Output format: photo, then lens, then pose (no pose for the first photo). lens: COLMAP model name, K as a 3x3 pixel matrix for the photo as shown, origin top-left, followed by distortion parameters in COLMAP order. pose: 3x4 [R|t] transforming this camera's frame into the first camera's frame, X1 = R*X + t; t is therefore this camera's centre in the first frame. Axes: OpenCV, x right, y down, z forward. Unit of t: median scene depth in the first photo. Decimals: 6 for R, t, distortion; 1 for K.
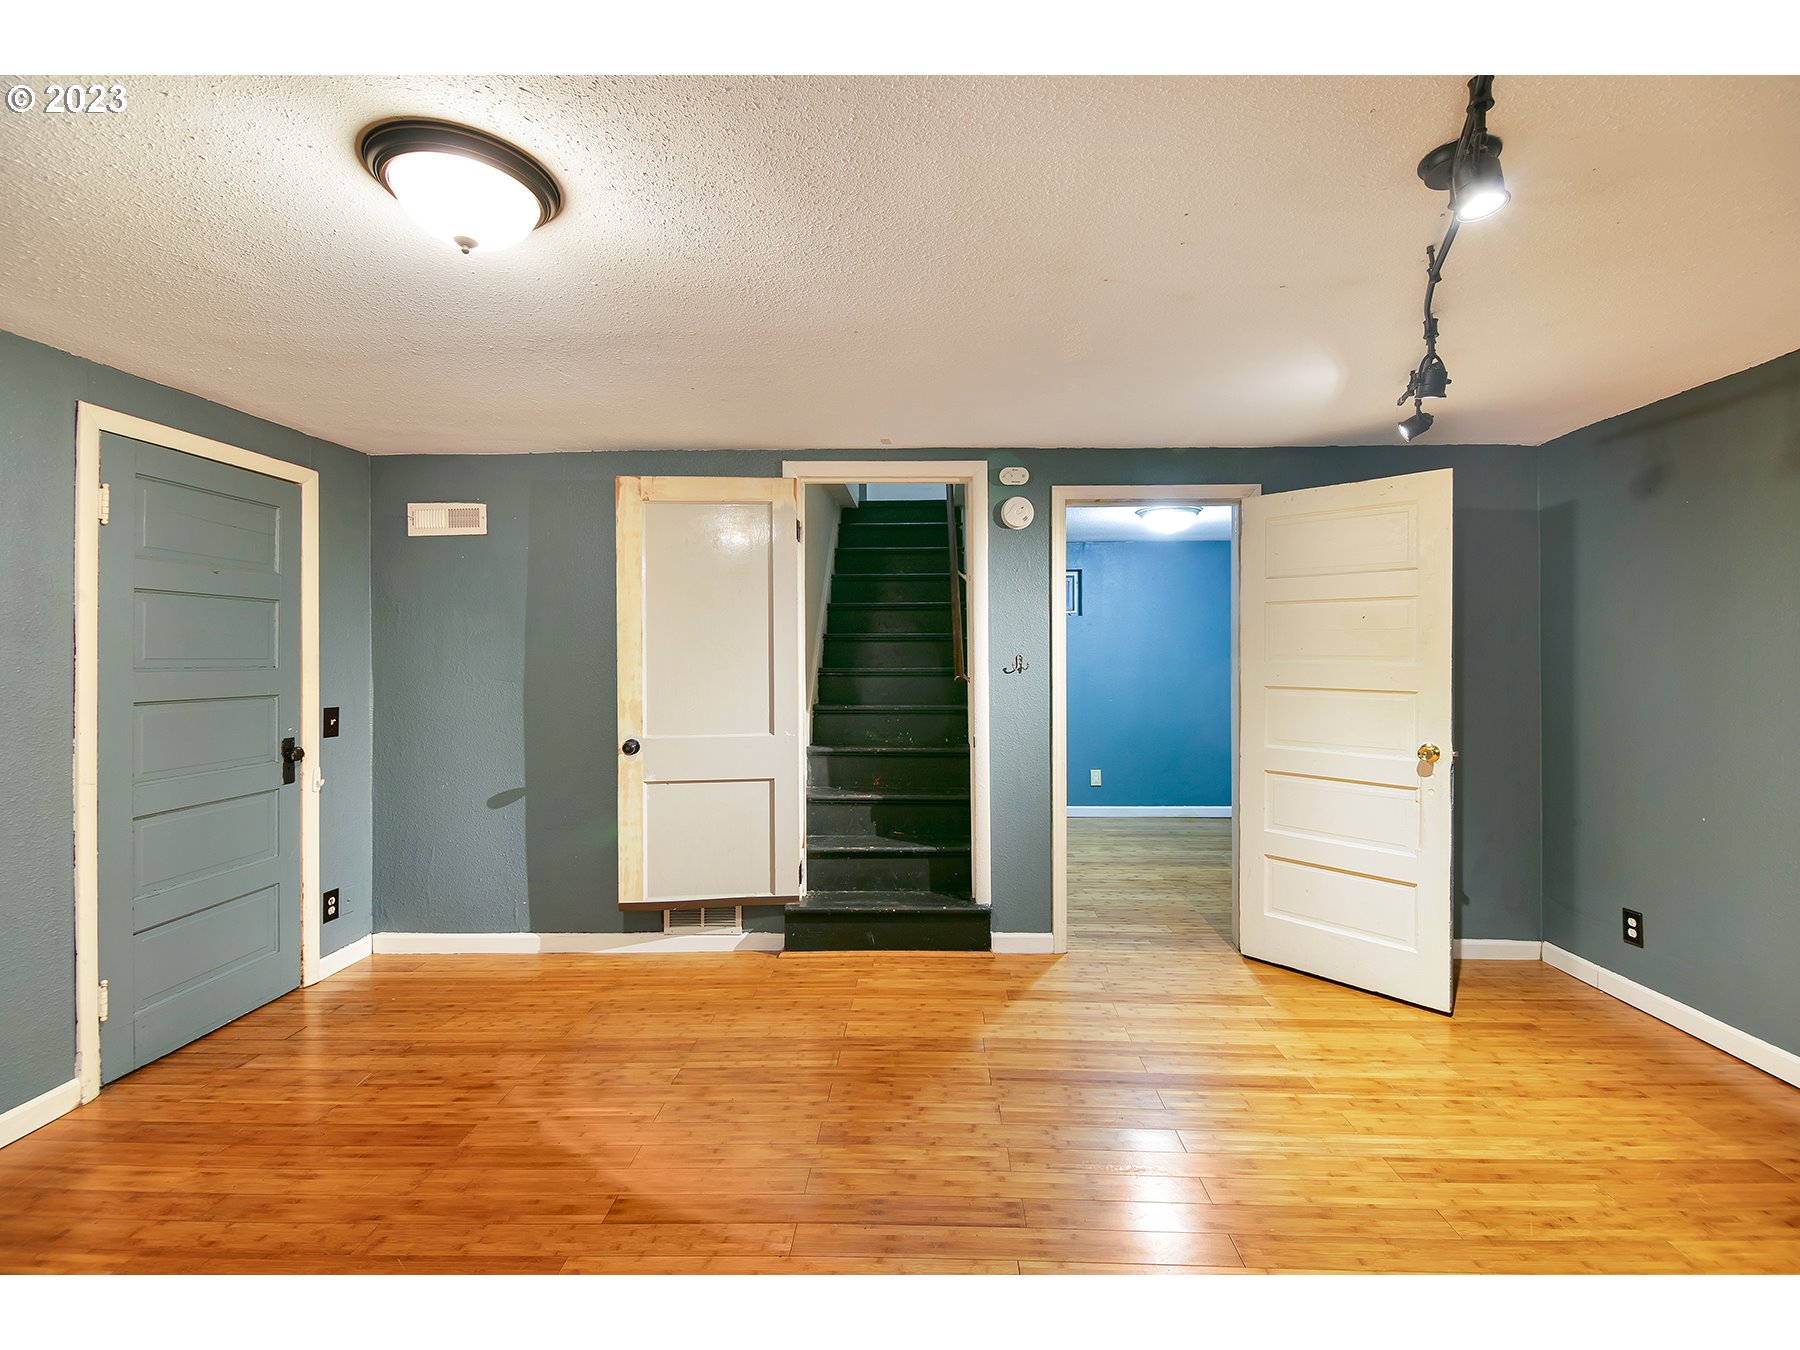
lens RADIAL K [[789.7, 0, 904.4], [0, 789.7, 658.4], [0, 0, 1]] dist [0.002278, -0.006679]
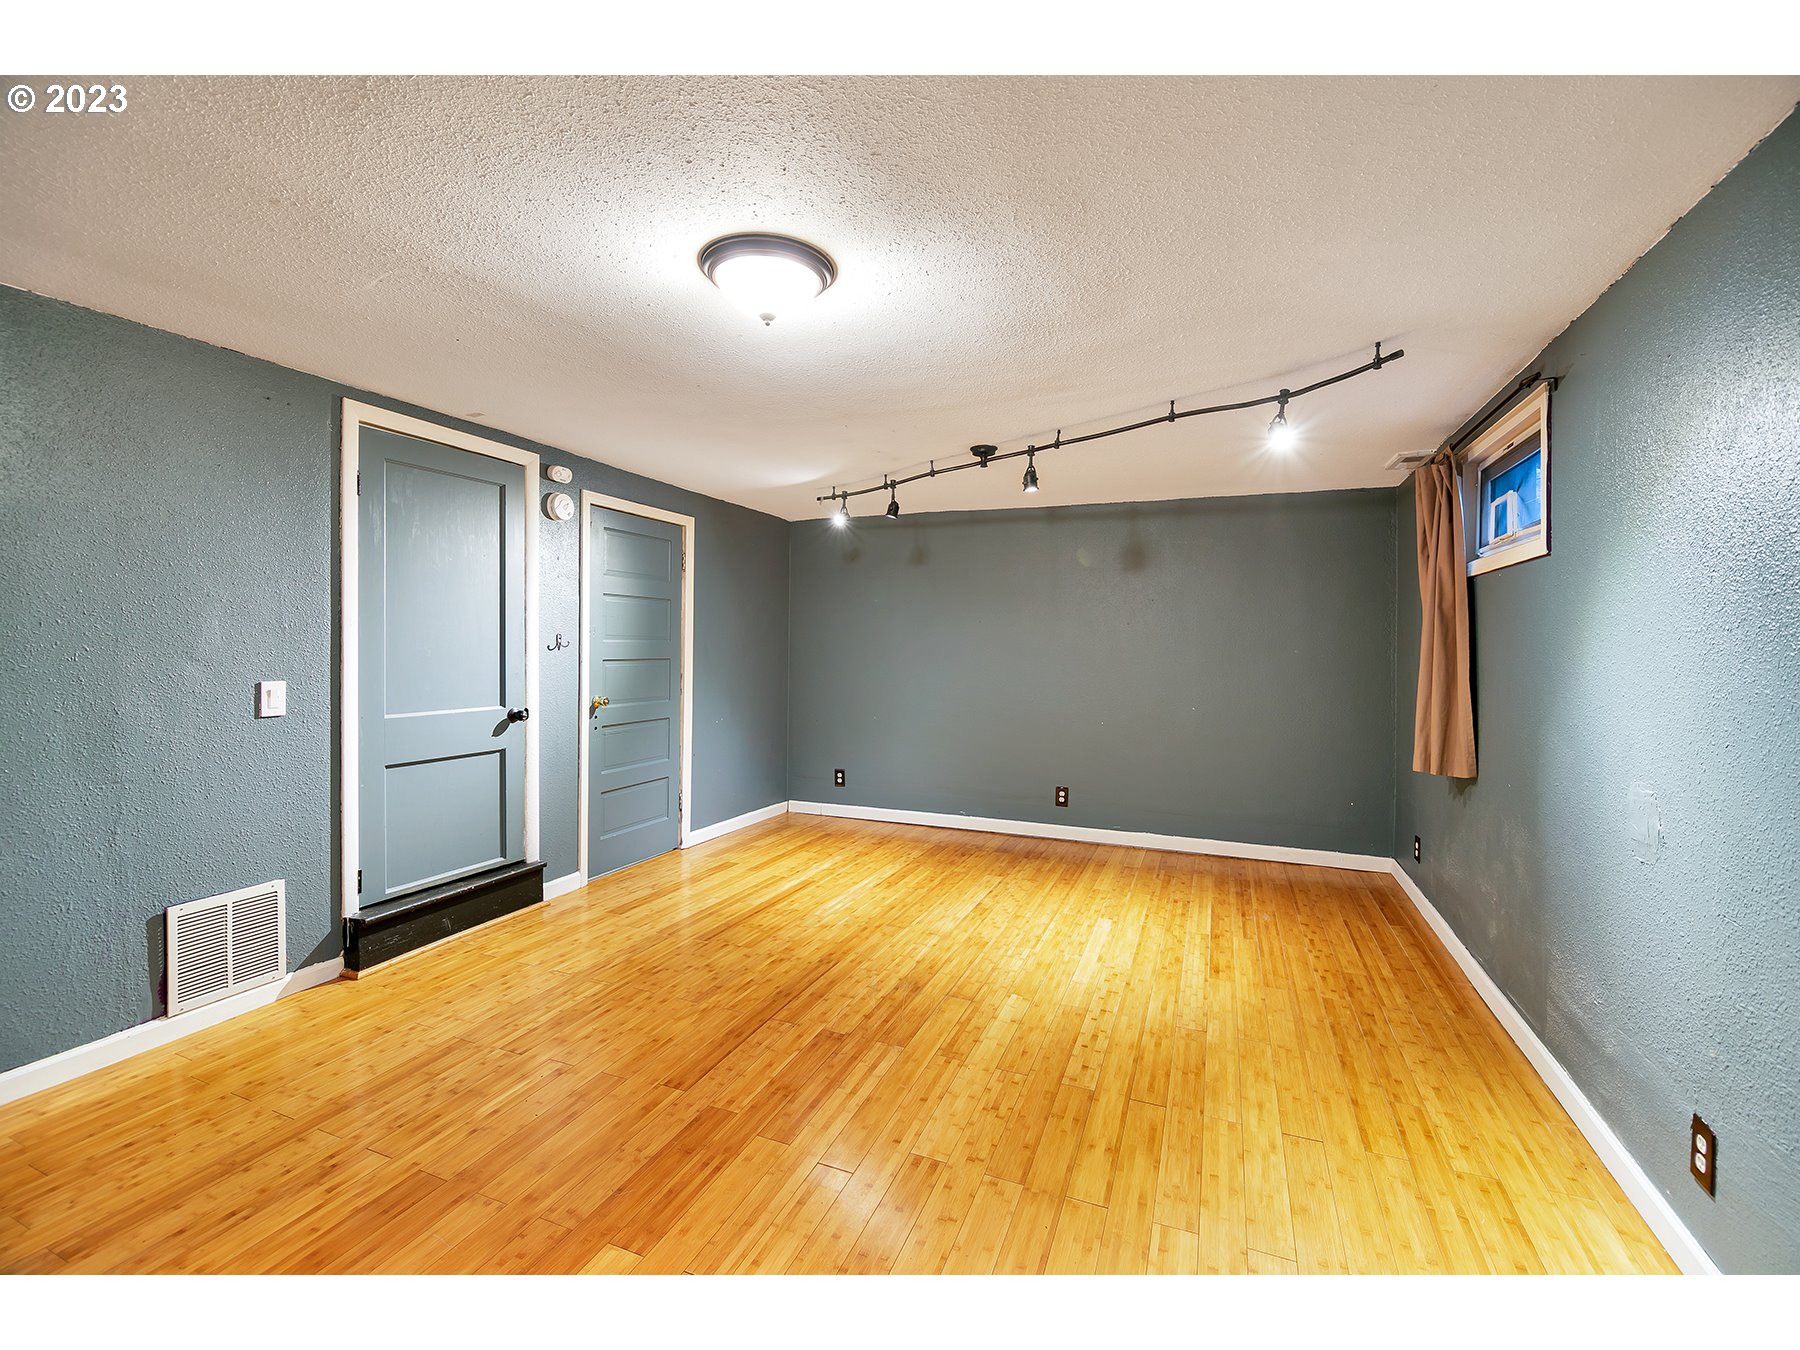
lens RADIAL K [[788.6, 0, 900.0], [0, 788.6, 675.0], [0, 0, 1]] dist [0.000567, -0.020551]
pose [[0.349205, -0.029924, 0.936569, -0.856929], [-0.000324, 0.999486, 0.032055, 0.021417], [-0.937046, -0.011497, 0.349015, 0.170947]]
